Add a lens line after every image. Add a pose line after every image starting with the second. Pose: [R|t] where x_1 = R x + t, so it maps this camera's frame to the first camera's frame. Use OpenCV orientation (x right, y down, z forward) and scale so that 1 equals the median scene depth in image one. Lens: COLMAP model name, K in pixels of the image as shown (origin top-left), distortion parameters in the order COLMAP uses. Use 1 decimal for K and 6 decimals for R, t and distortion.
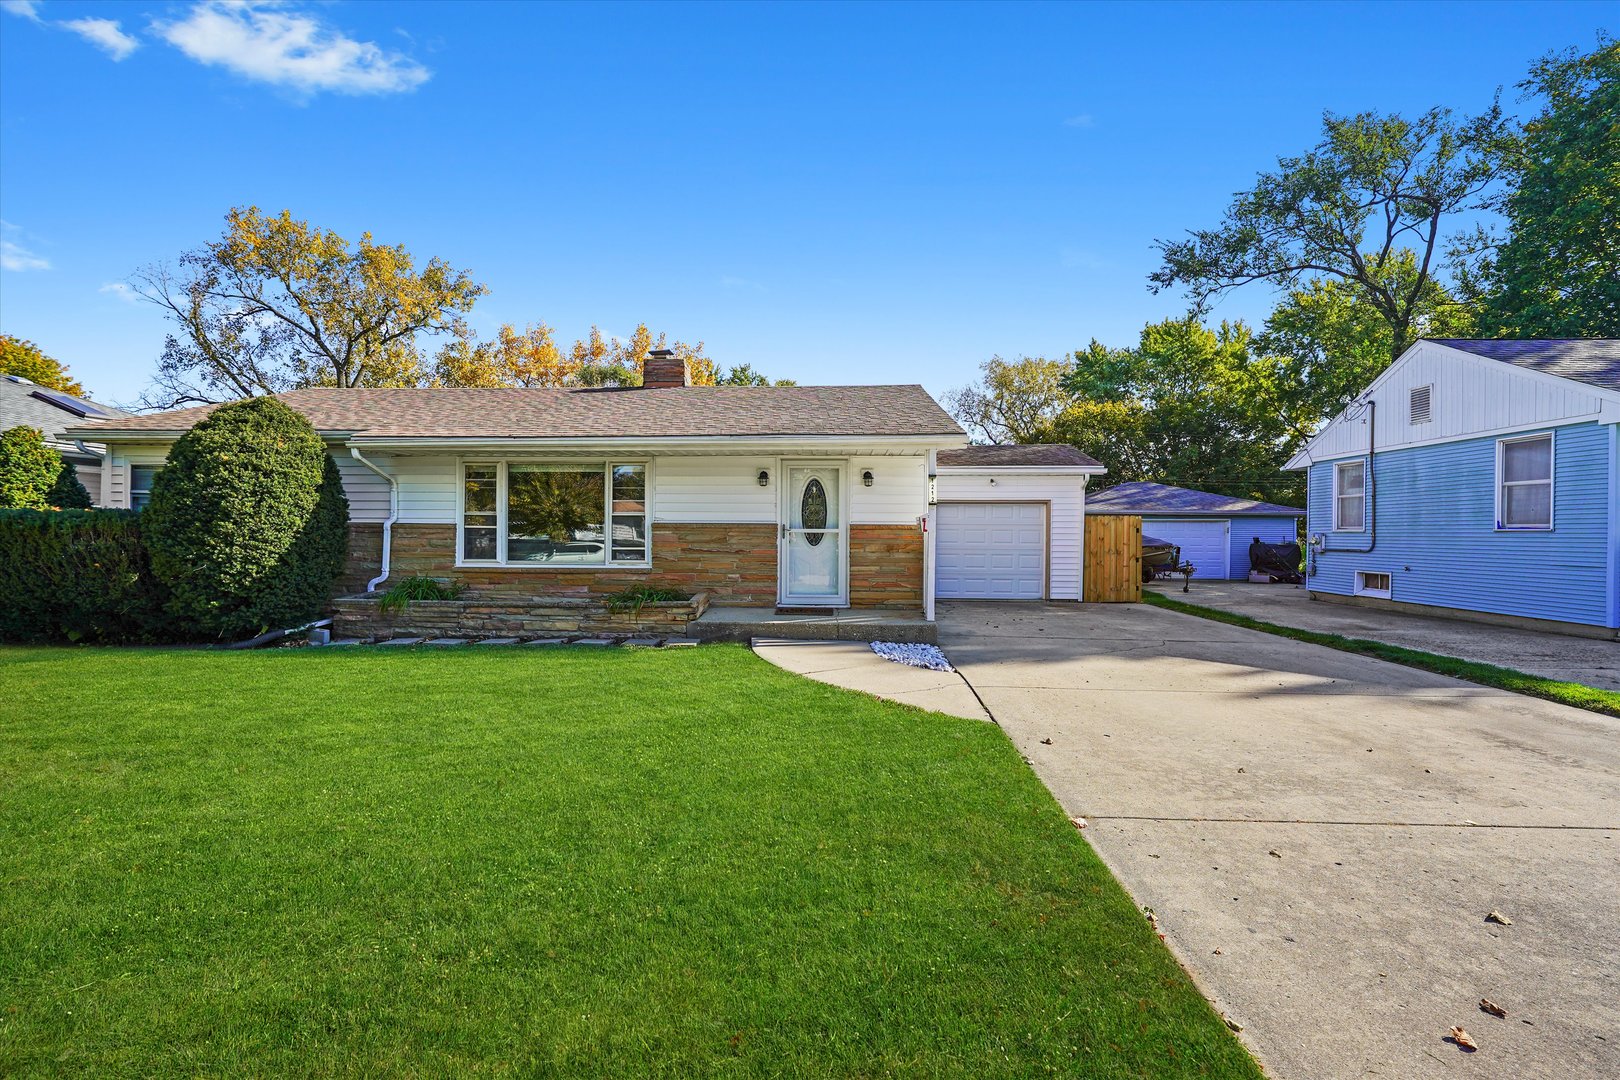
lens RADIAL K [[726.0, 0, 810.0], [0, 726.0, 540.0], [0, 0, 1]] dist [-0.001933, 0.000204]
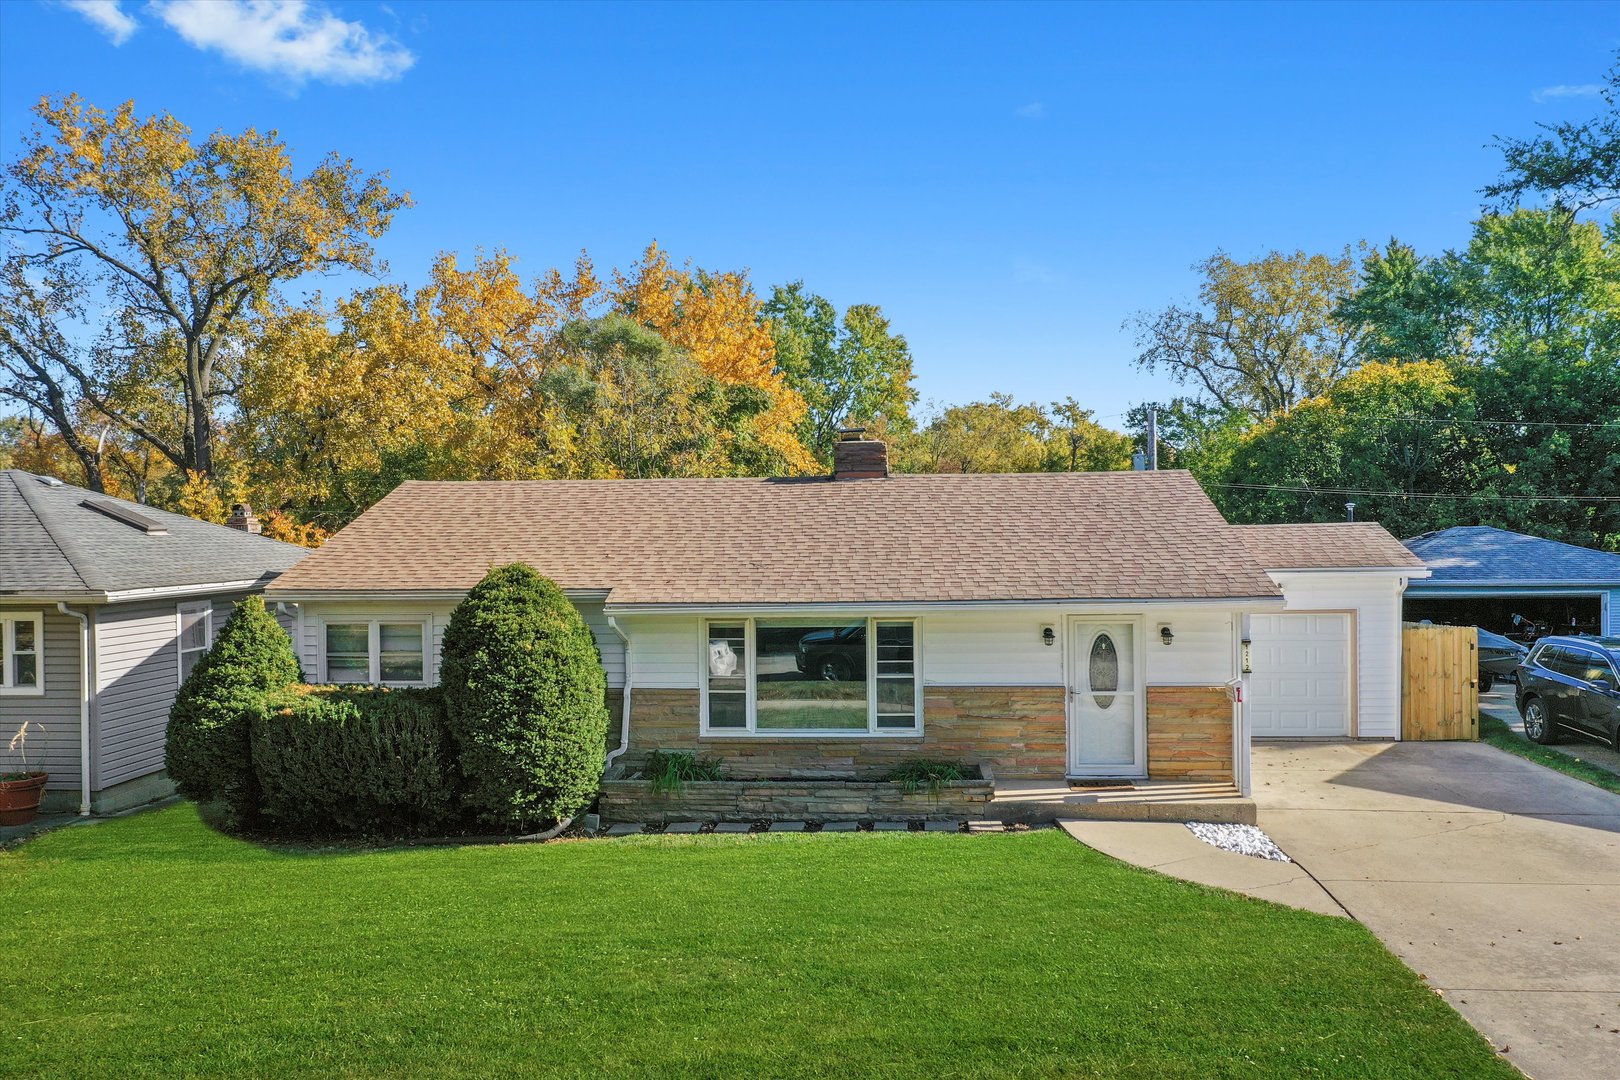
lens RADIAL K [[1340.7, 0, 810.0], [0, 1340.7, 540.0], [0, 0, 1]] dist [-0.005626, 0.004253]
pose [[0.999264, -0.018165, -0.033777, -0.301177], [0.018255, 0.999831, 0.002374, -0.213112], [0.033728, -0.002989, 0.999427, -0.667283]]
